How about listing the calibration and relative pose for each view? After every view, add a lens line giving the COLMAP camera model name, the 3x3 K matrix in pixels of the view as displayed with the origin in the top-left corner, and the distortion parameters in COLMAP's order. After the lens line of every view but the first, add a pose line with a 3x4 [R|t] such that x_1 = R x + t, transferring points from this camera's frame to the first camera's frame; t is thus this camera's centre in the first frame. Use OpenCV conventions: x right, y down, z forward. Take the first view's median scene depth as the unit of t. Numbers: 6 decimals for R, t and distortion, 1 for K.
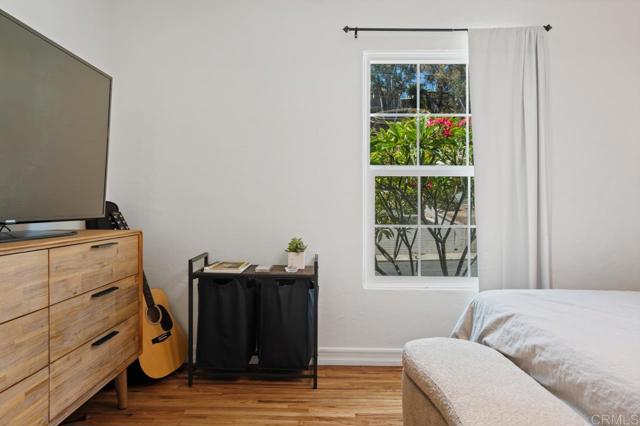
lens RADIAL K [[400.3, 0, 319.6], [0, 400.3, 209.1], [0, 0, 1]] dist [-0.003390, -0.000392]
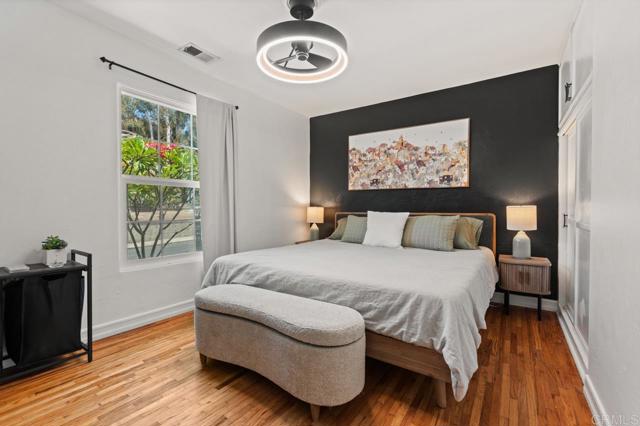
lens RADIAL K [[283.5, 0, 318.7], [0, 283.5, 216.1], [0, 0, 1]] dist [-0.001868, -0.000305]
pose [[0.552100, -0.023911, 0.833435, -0.310226], [0.001880, 0.999622, 0.027434, -0.002039], [-0.833776, -0.013580, 0.551936, -0.015318]]
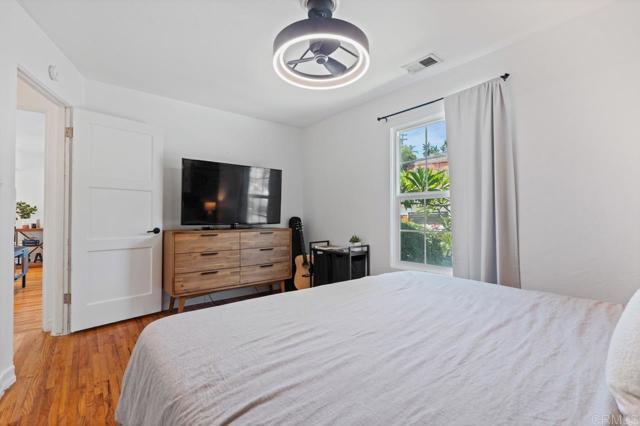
lens RADIAL K [[291.9, 0, 323.0], [0, 291.9, 214.3], [0, 0, 1]] dist [0.004481, -0.000169]
pose [[0.650699, -0.012382, -0.759235, 0.930967], [0.002560, 0.999897, -0.014113, -0.007538], [0.759332, 0.007240, 0.650664, -0.036606]]
